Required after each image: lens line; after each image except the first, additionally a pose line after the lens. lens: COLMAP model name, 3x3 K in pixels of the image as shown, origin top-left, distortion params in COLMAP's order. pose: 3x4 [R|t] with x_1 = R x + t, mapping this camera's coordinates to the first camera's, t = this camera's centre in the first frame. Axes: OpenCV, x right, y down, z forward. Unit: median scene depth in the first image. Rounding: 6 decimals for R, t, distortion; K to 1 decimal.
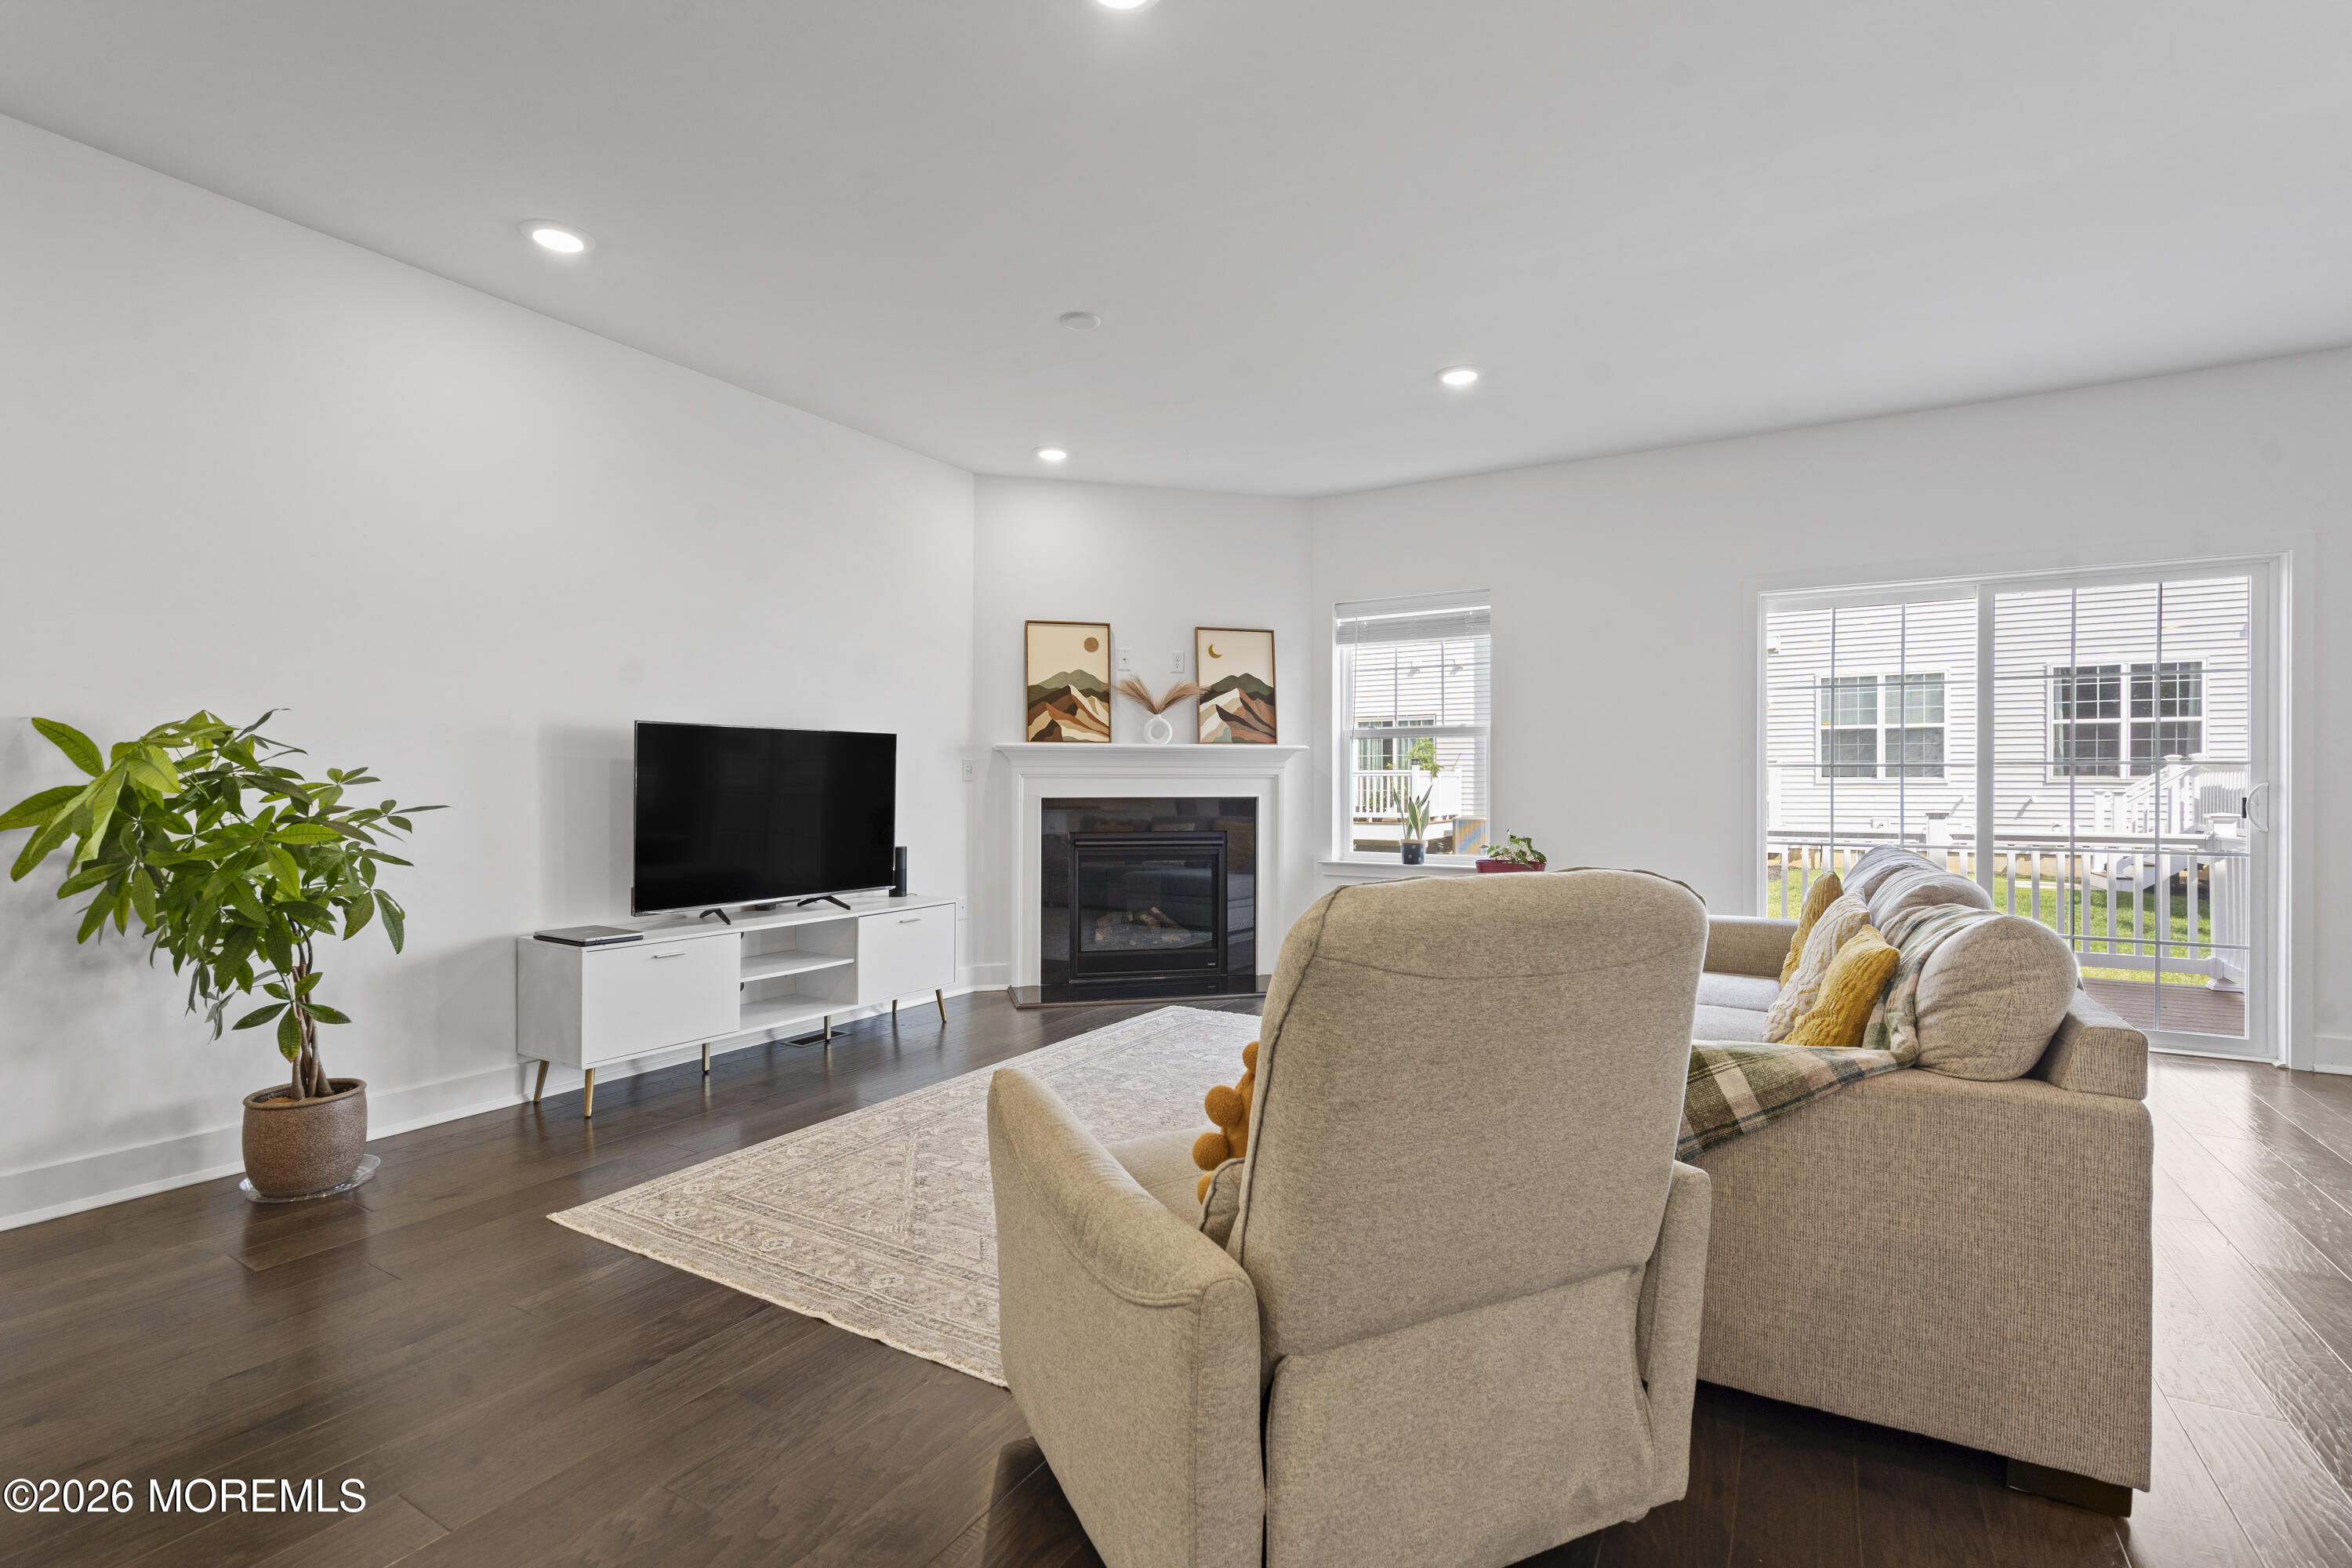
lens RADIAL K [[1065.9, 0, 1179.0], [0, 1065.9, 787.1], [0, 0, 1]] dist [-0.007682, 0.004706]
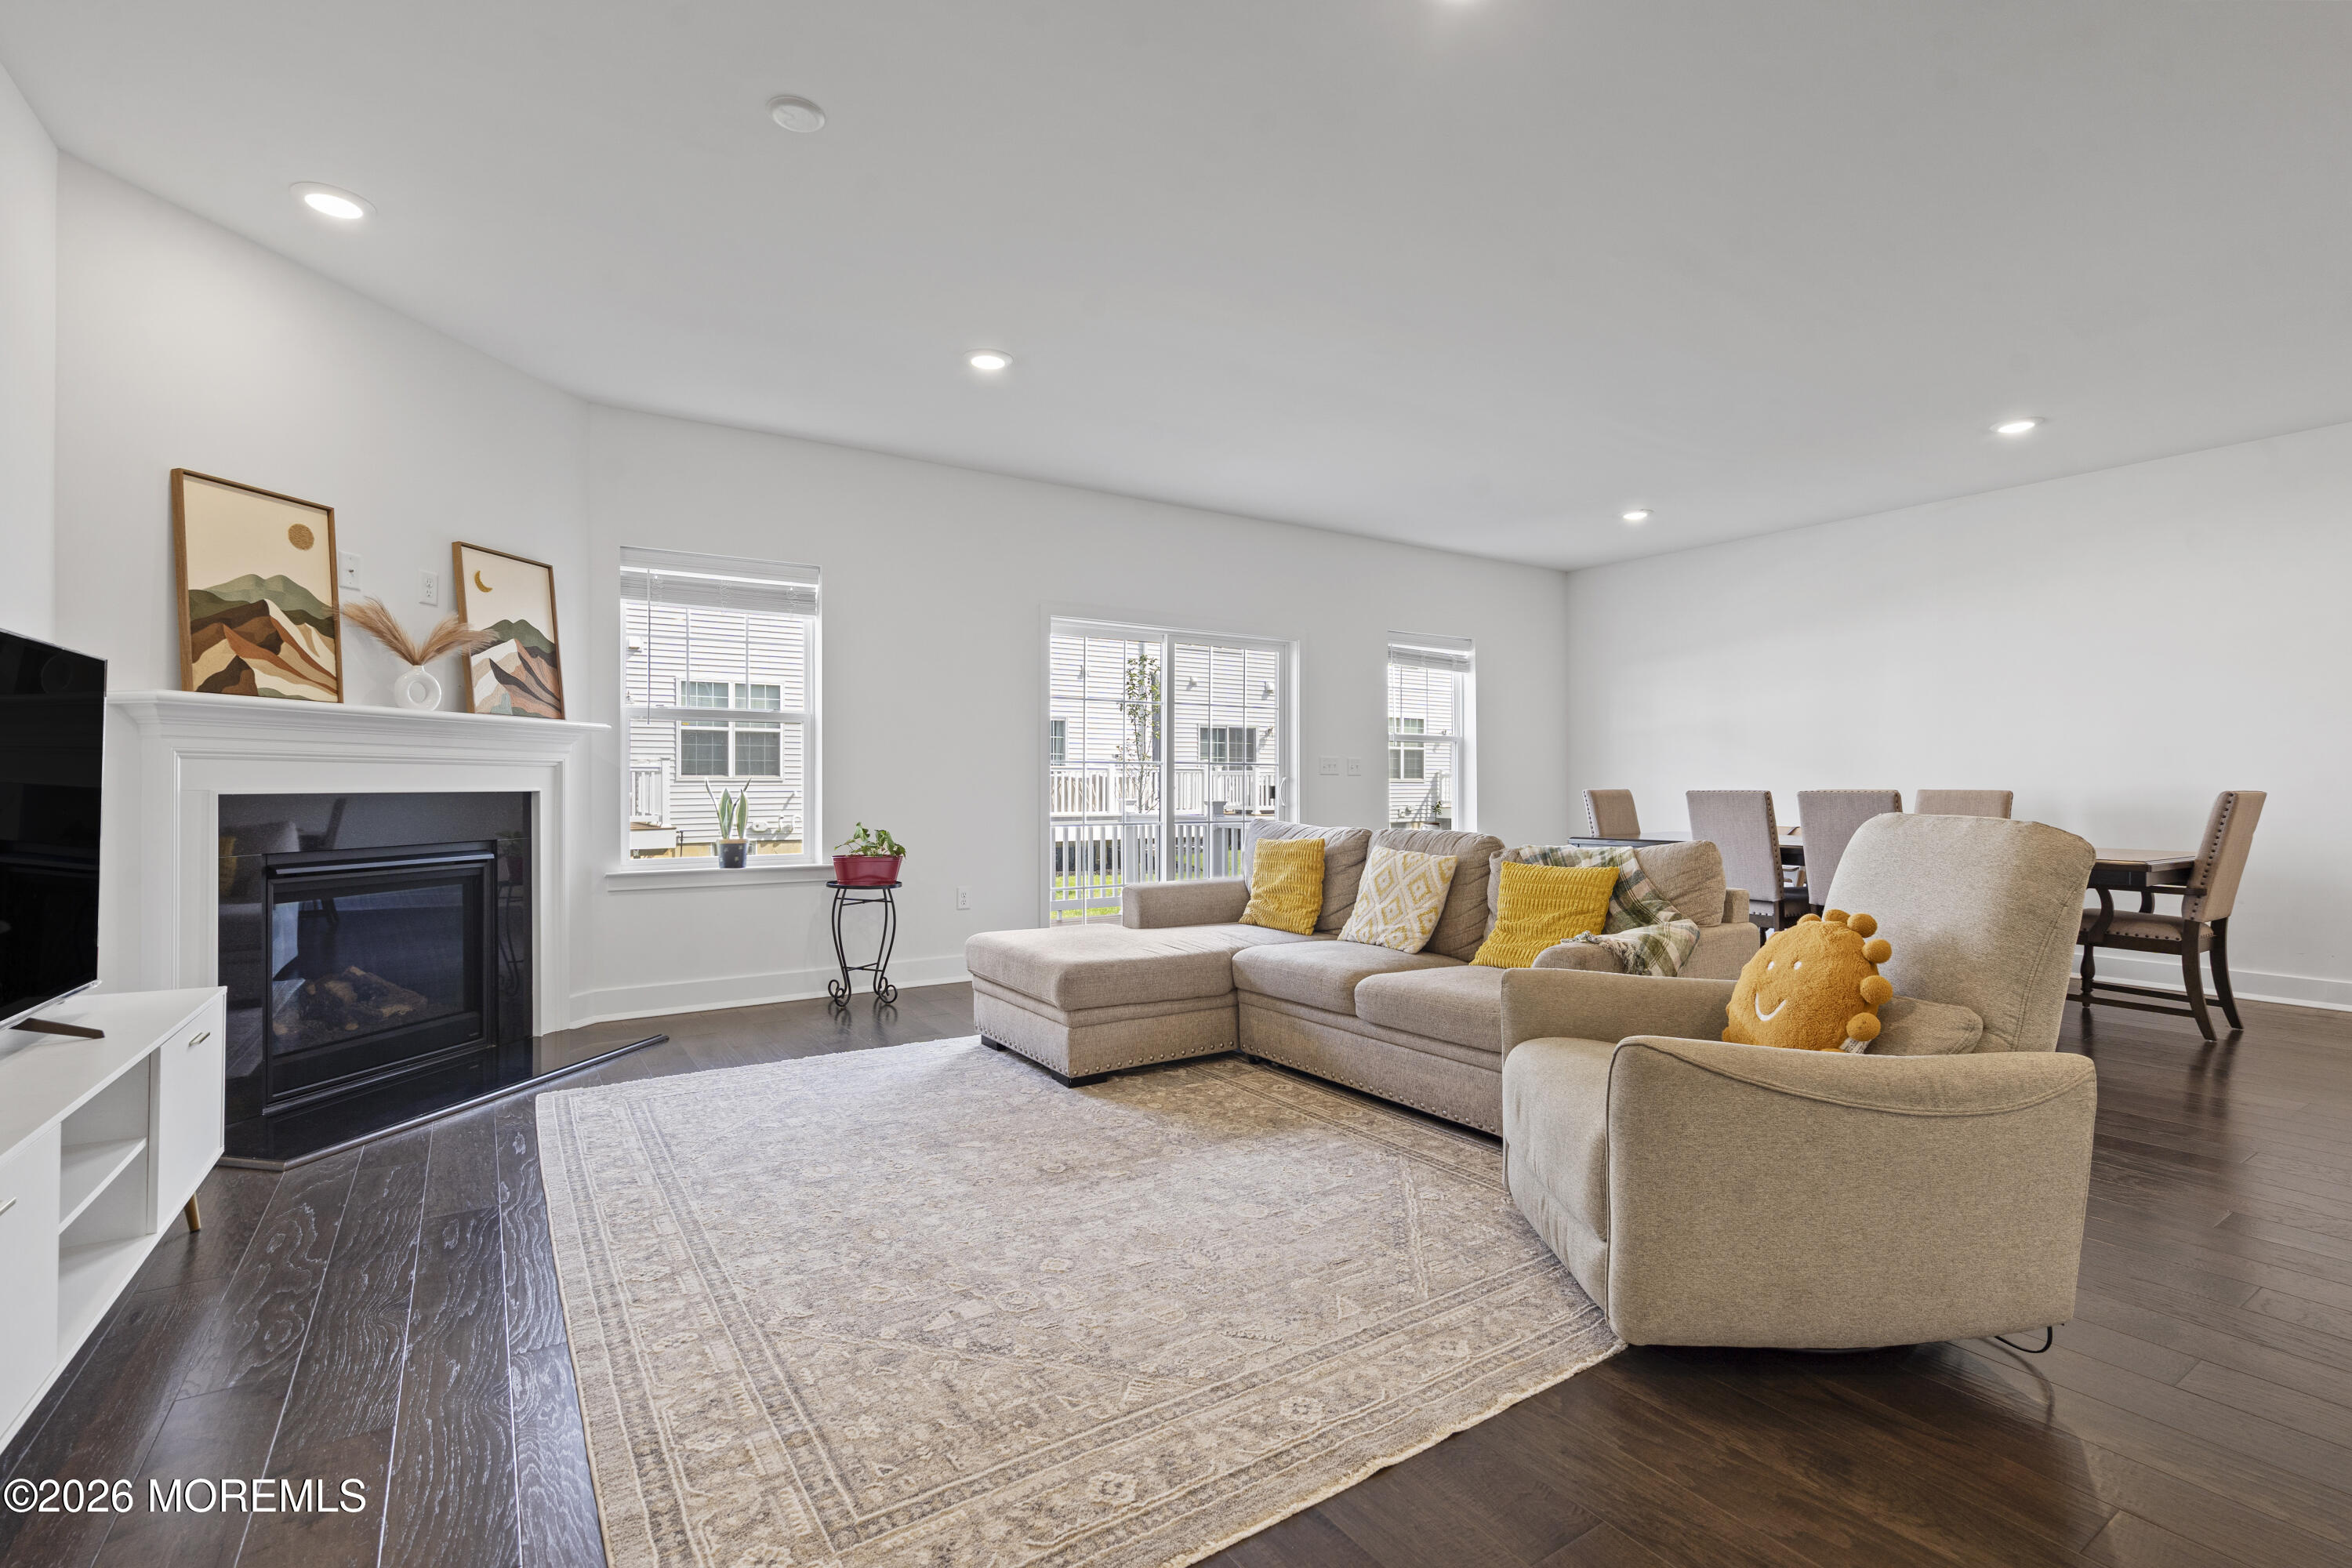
lens RADIAL K [[1065.9, 0, 1179.0], [0, 1065.9, 787.1], [0, 0, 1]] dist [-0.007682, 0.004706]
pose [[0.436109, -0.002216, 0.899891, -0.402764], [0.001761, 0.999997, 0.001609, 0.006030], [-0.899892, 0.000883, 0.436112, 0.299834]]
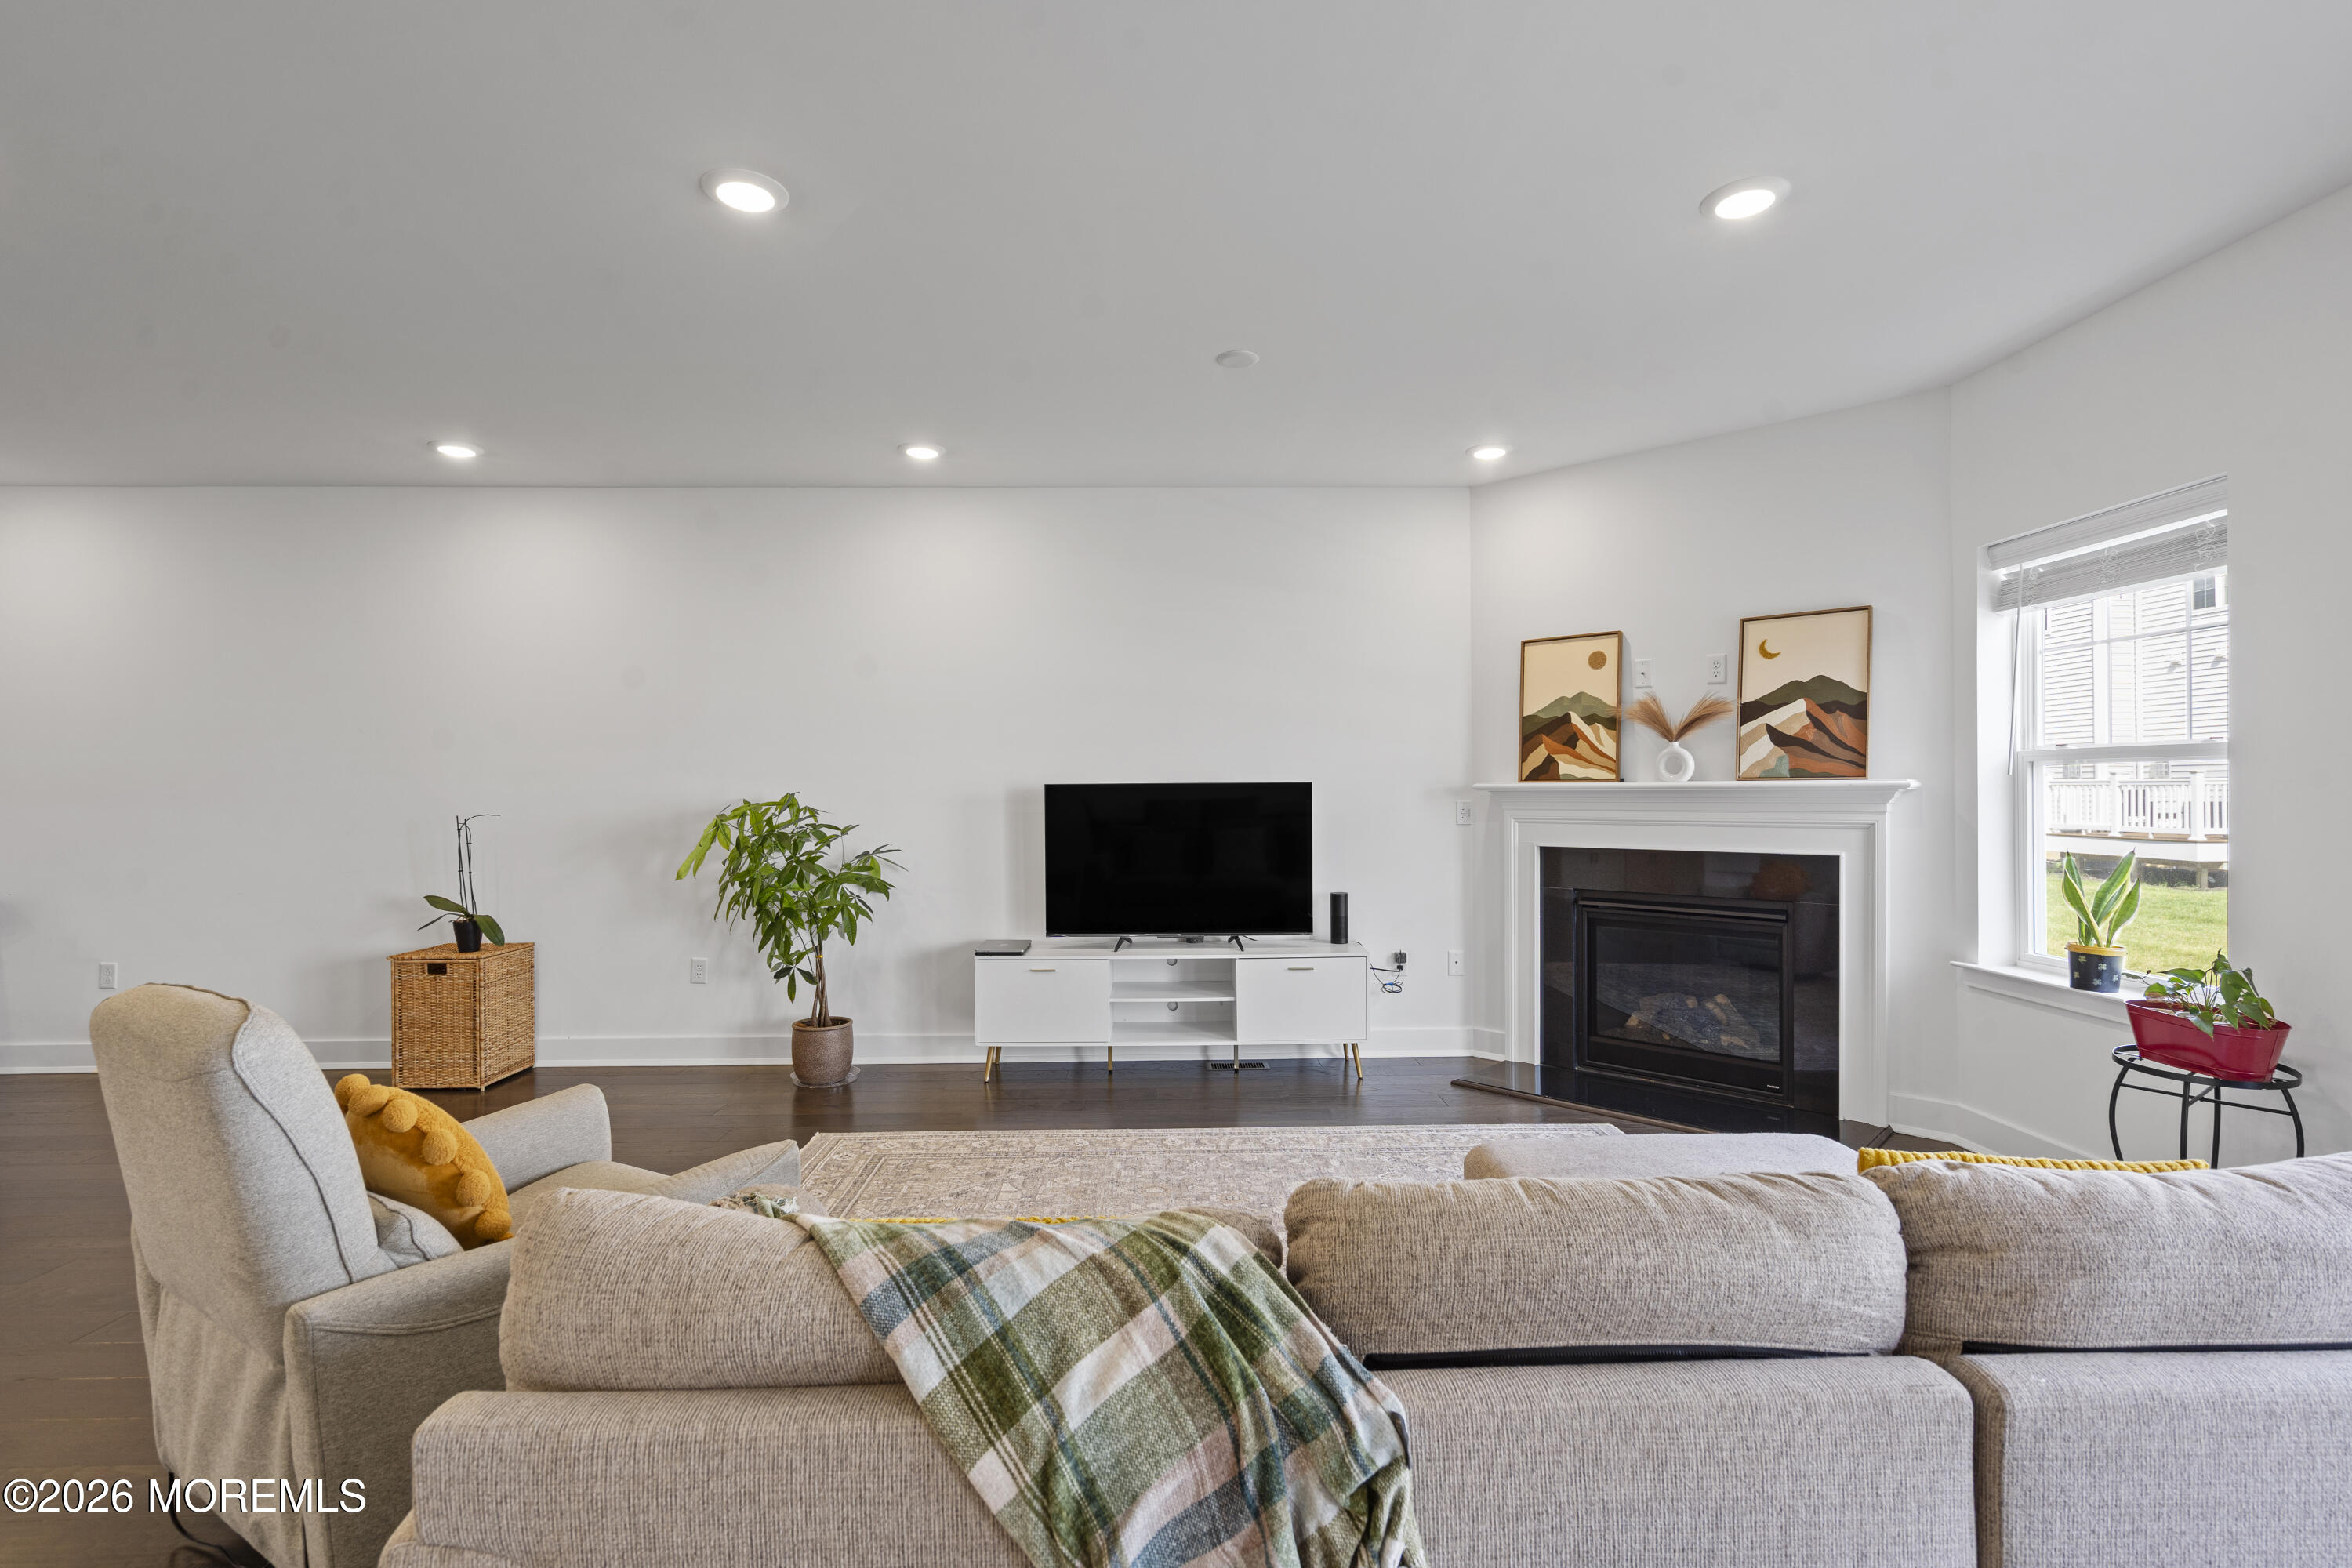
lens RADIAL K [[1098.1, 0, 1183.5], [0, 1098.1, 789.2], [0, 0, 1]] dist [-0.003880, 0.005630]
pose [[0.532437, -0.003759, -0.846461, 0.459141], [0.004783, 0.999988, -0.001433, -0.035397], [0.846456, -0.003286, 0.532449, 0.284925]]
